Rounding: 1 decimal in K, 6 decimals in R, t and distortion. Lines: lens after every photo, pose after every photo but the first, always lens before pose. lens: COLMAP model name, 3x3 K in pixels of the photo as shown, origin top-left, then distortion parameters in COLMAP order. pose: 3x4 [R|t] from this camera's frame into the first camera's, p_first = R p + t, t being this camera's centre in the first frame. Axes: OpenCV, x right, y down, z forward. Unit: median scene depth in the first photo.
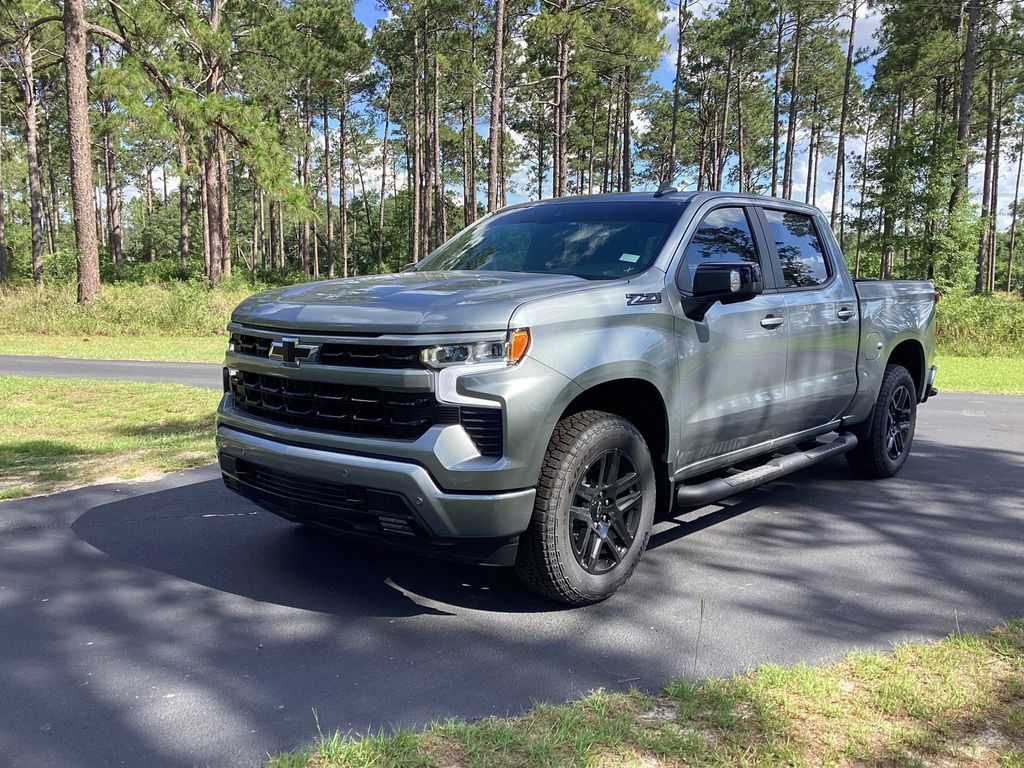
lens RADIAL K [[939.6, 0, 516.7], [0, 939.6, 384.7], [0, 0, 1]] dist [0.041621, 0.000000]
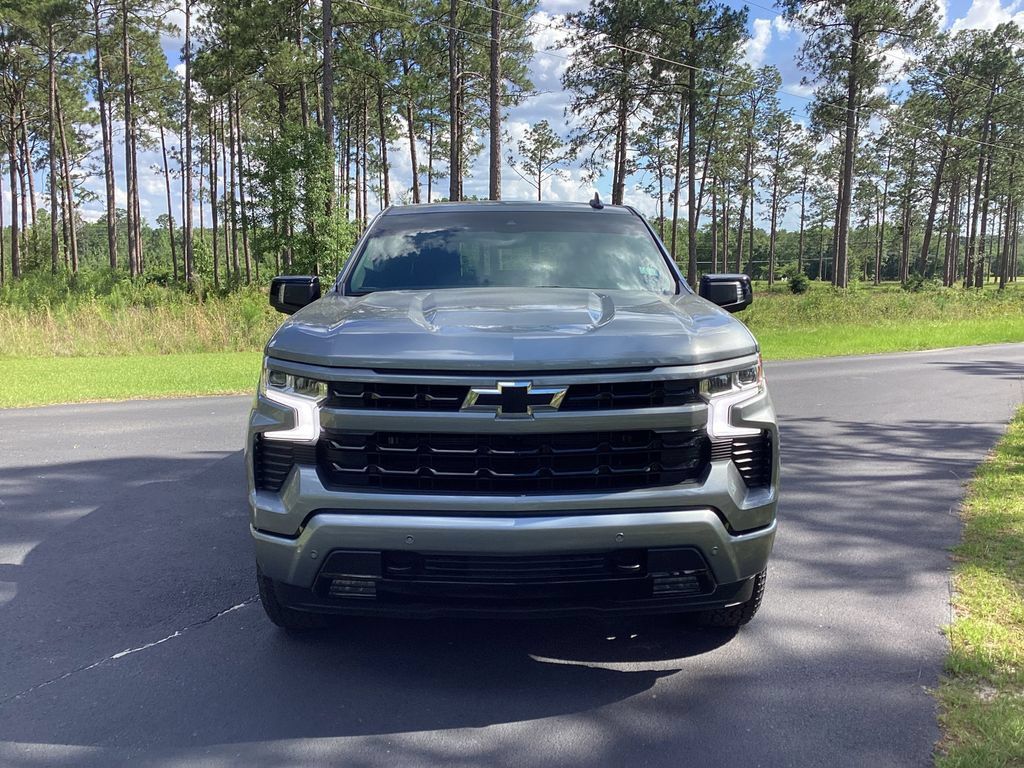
lens RADIAL K [[939.6, 0, 516.8], [0, 939.6, 383.4], [0, 0, 1]] dist [0.041621, 0.000000]
pose [[0.744879, -0.092089, 0.660814, -0.754470], [0.089714, 0.995259, 0.037569, -0.077685], [-0.661140, 0.031300, 0.749609, 0.404983]]
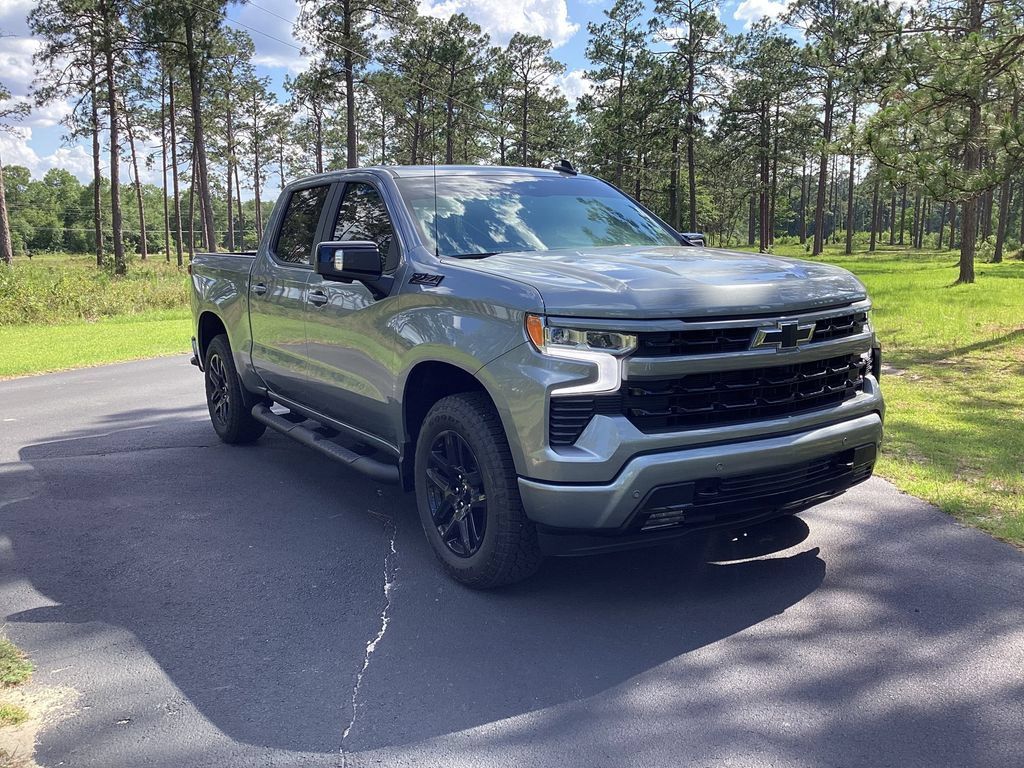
lens RADIAL K [[939.6, 0, 522.9], [0, 939.6, 385.1], [0, 0, 1]] dist [0.041621, 0.000000]
pose [[0.293455, -0.169448, 0.940836, -1.203771], [0.140024, 0.981170, 0.133037, -0.148246], [-0.945662, 0.092700, 0.311656, 0.956564]]
